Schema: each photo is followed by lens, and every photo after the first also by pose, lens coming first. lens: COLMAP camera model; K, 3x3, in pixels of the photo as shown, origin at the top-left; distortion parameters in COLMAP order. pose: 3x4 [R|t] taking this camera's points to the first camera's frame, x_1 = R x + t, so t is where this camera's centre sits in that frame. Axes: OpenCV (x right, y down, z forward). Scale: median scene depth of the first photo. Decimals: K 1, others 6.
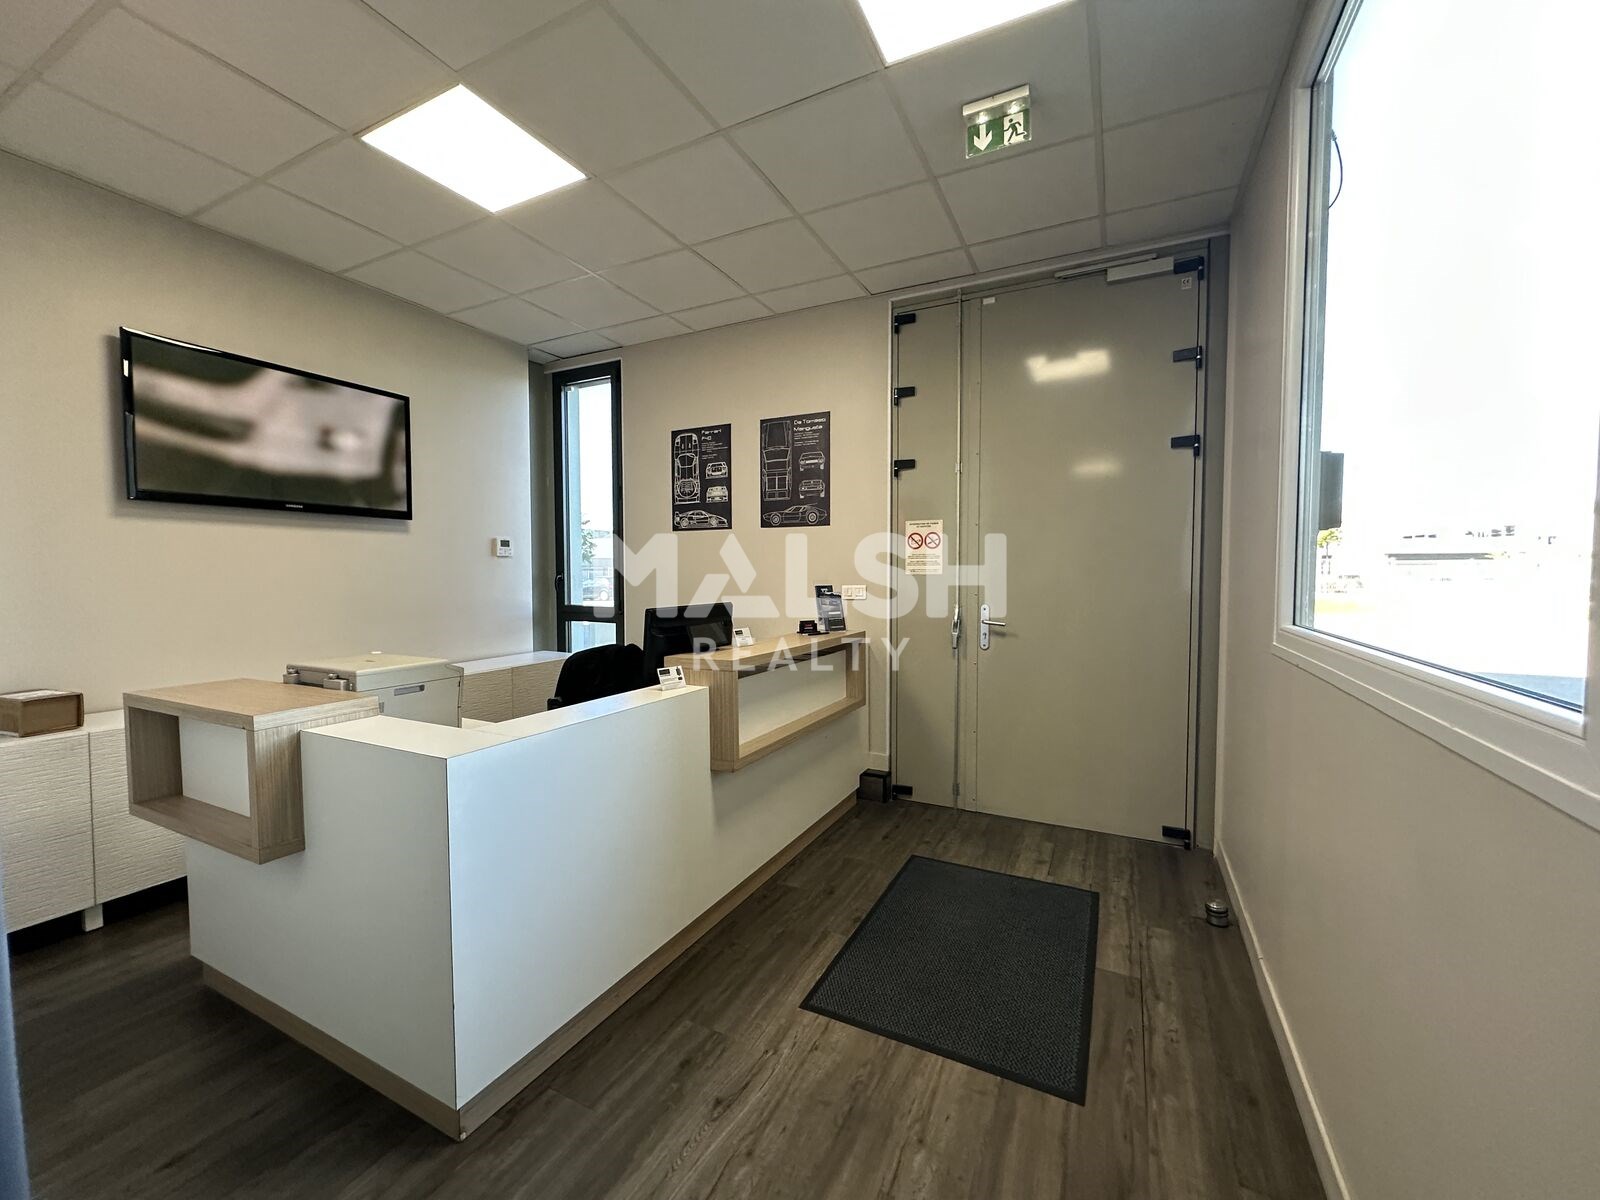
lens RADIAL K [[647.2, 0, 800.0], [0, 647.2, 600.0], [0, 0, 1]] dist [0.017686, 0.000020]
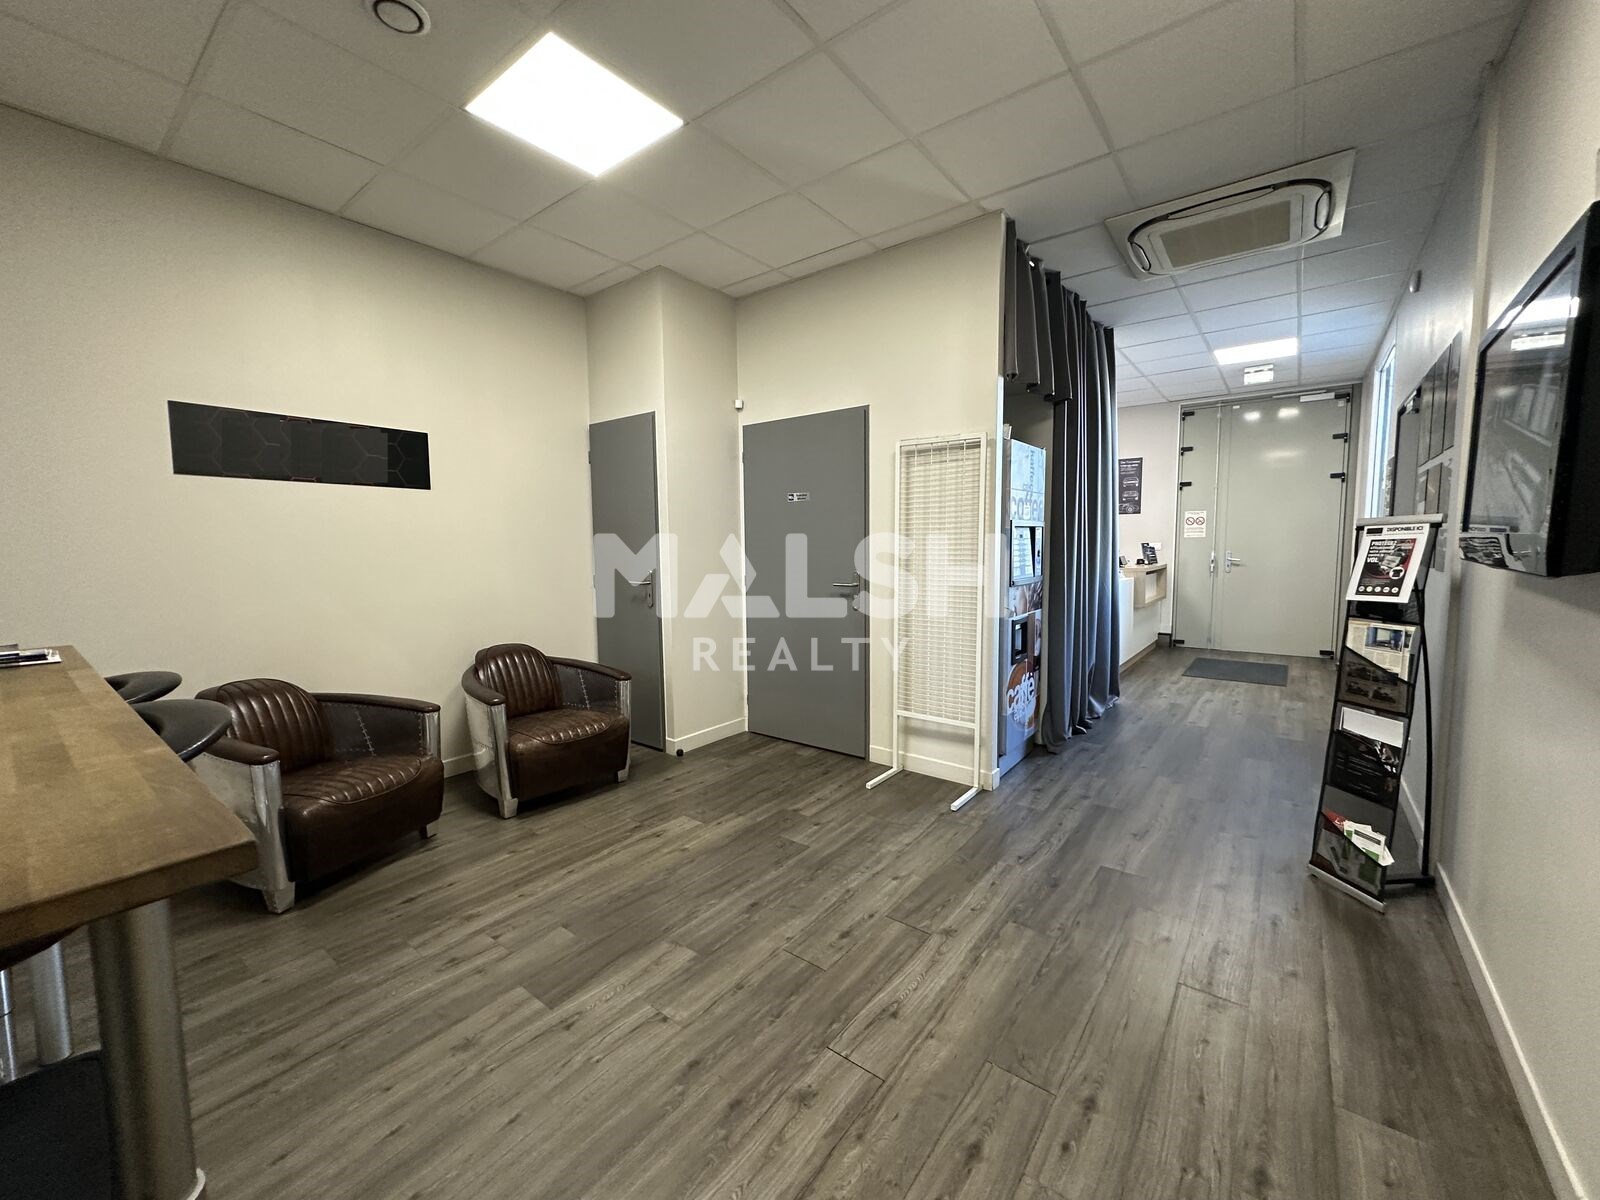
lens RADIAL K [[647.2, 0, 800.0], [0, 647.2, 600.0], [0, 0, 1]] dist [0.017686, 0.000020]
pose [[0.978462, 0.000538, -0.206428, -0.614559], [0.011117, 0.998408, 0.055295, 0.033087], [0.206129, -0.056399, 0.976898, -1.311721]]
